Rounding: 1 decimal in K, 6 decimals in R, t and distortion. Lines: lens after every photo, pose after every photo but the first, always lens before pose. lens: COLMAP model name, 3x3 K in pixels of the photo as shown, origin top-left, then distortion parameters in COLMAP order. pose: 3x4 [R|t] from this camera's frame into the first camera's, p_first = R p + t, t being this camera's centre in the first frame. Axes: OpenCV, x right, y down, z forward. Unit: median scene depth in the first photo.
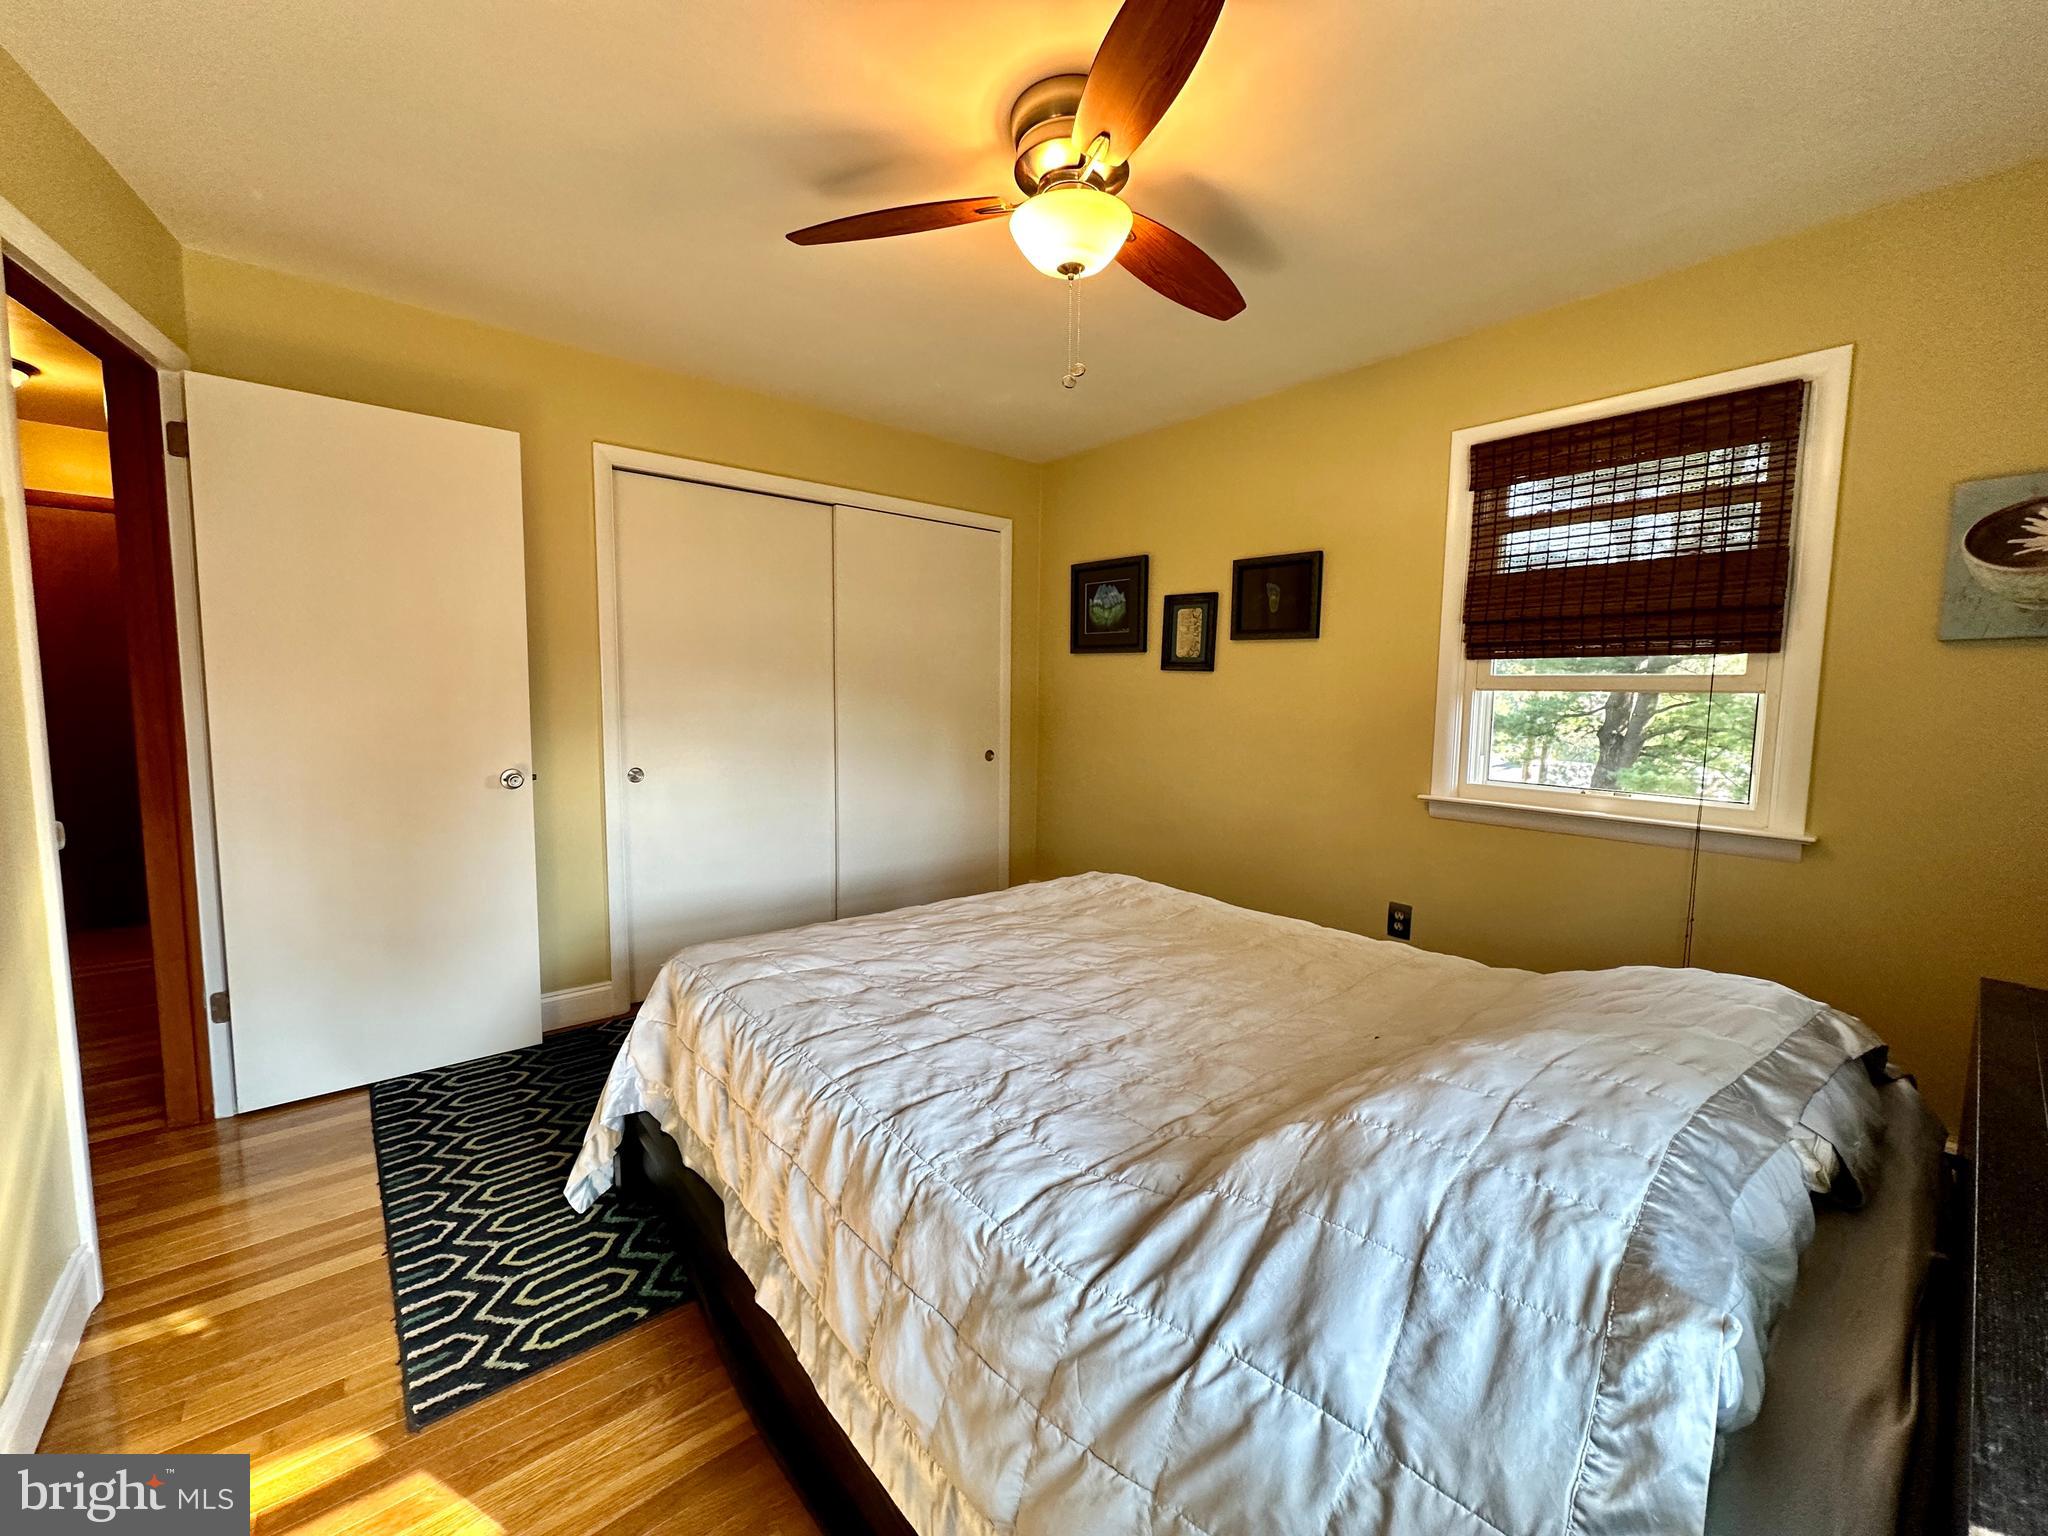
lens RADIAL K [[827.6, 0, 1025.7], [0, 827.6, 763.3], [0, 0, 1]] dist [-0.002816, 0.000118]
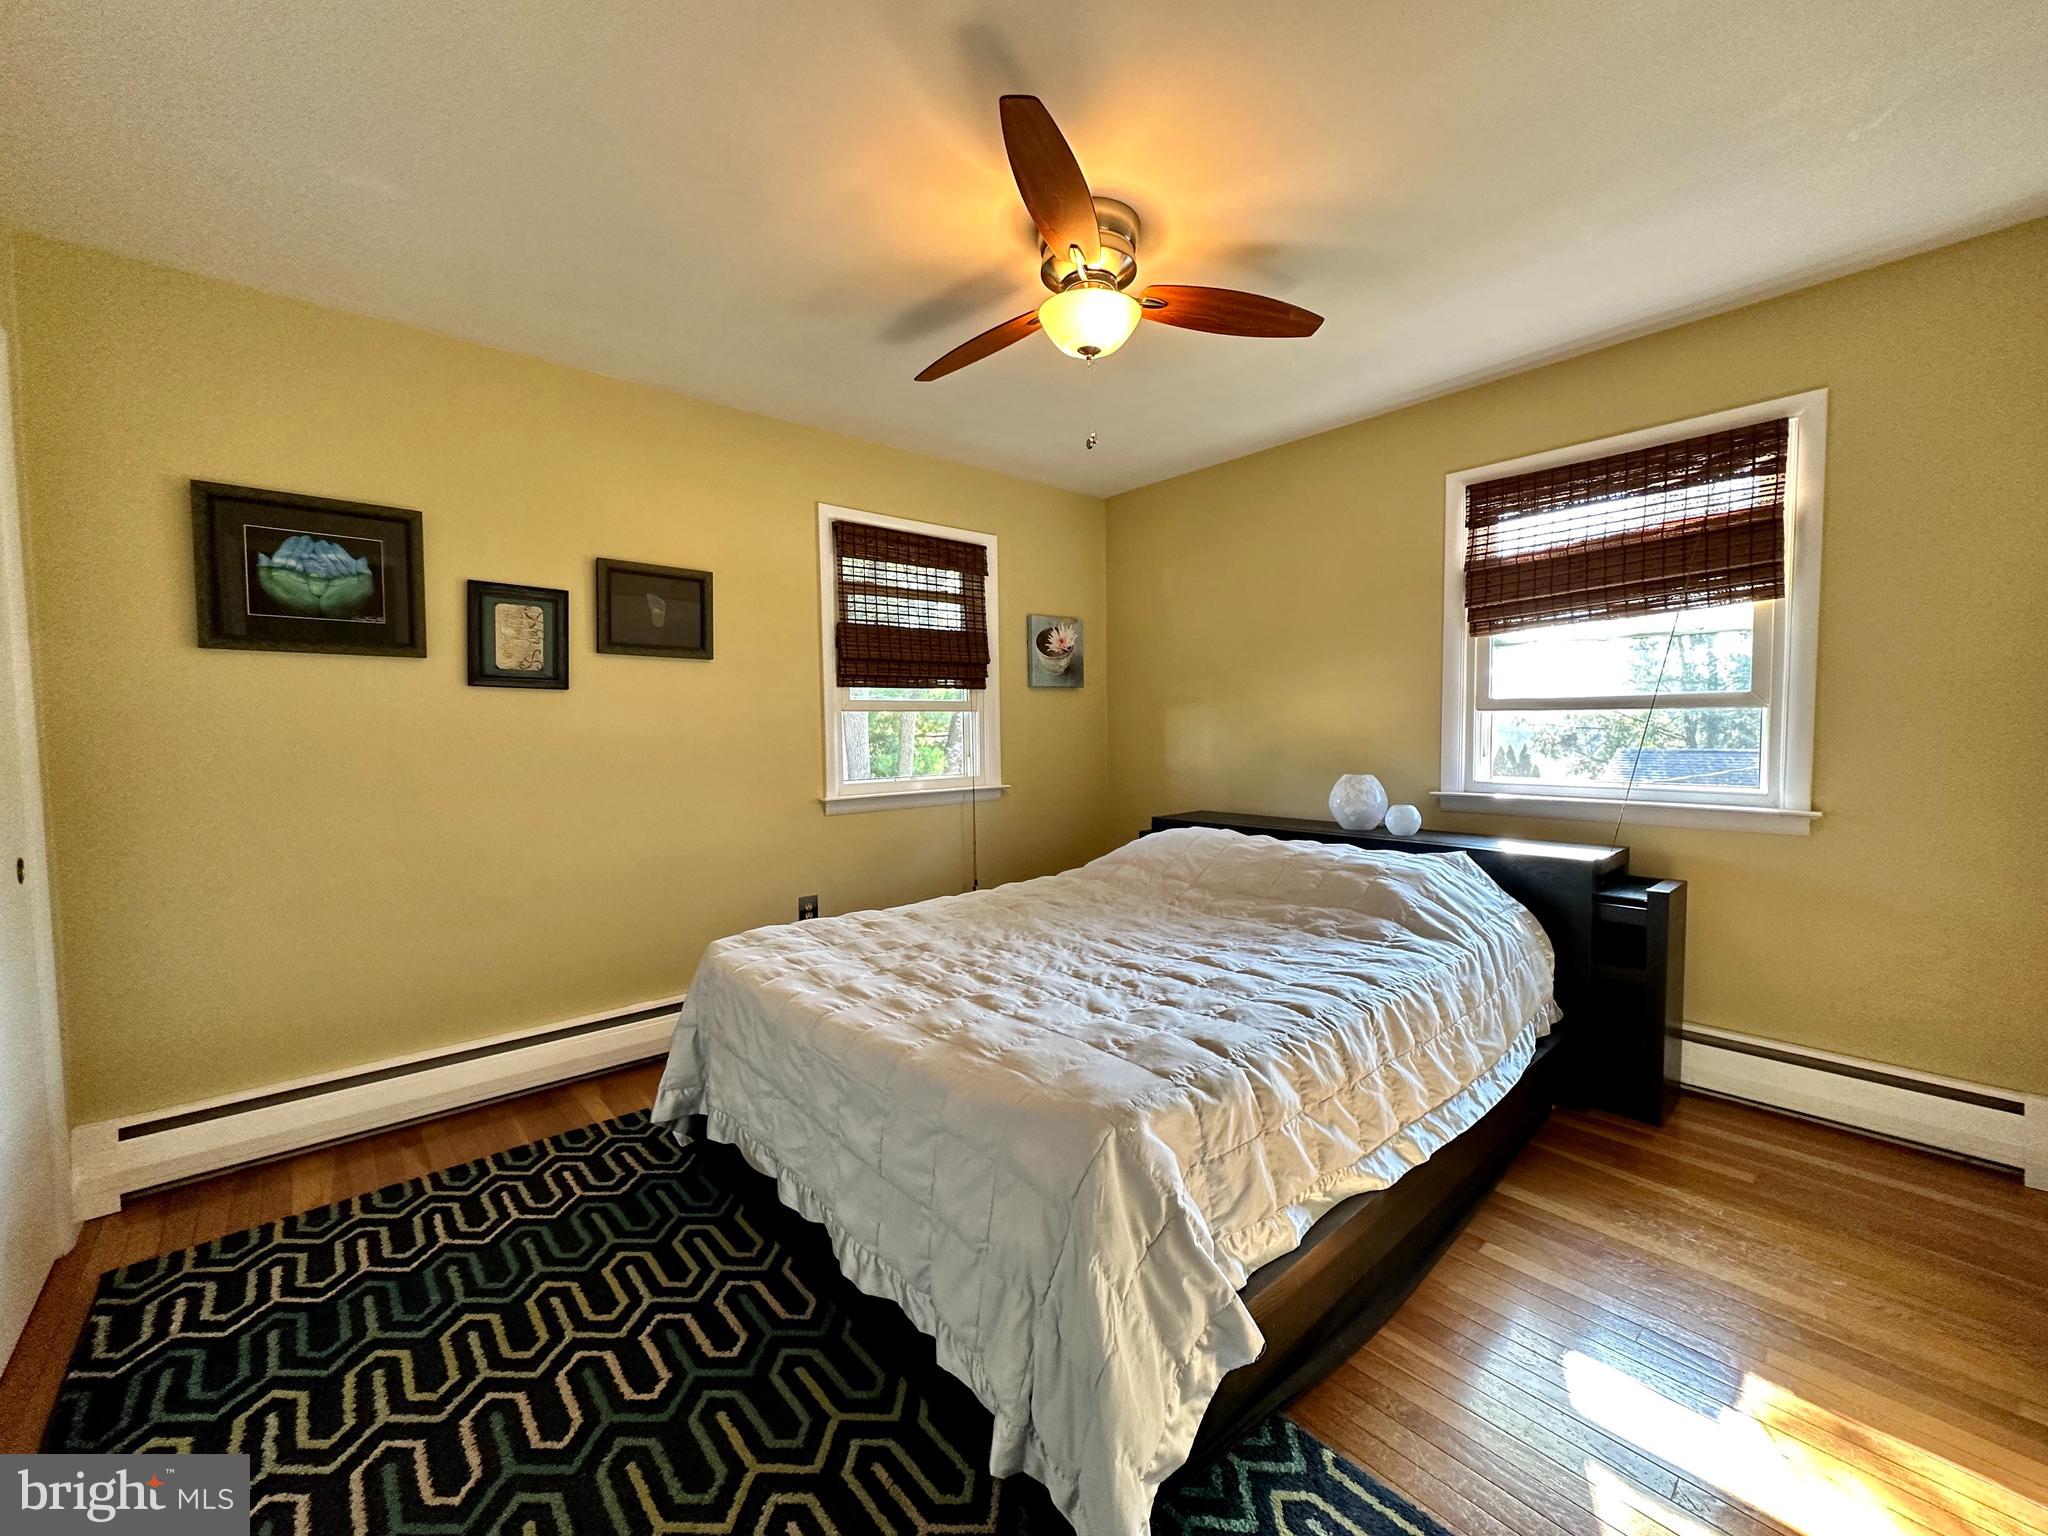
lens RADIAL K [[827.6, 0, 1028.1], [0, 827.6, 761.5], [0, 0, 1]] dist [-0.002816, 0.000118]
pose [[-0.034396, -0.056349, 0.997818, -0.769012], [0.102527, 0.992943, 0.059608, -0.059156], [-0.994135, 0.104353, -0.028376, 0.779752]]
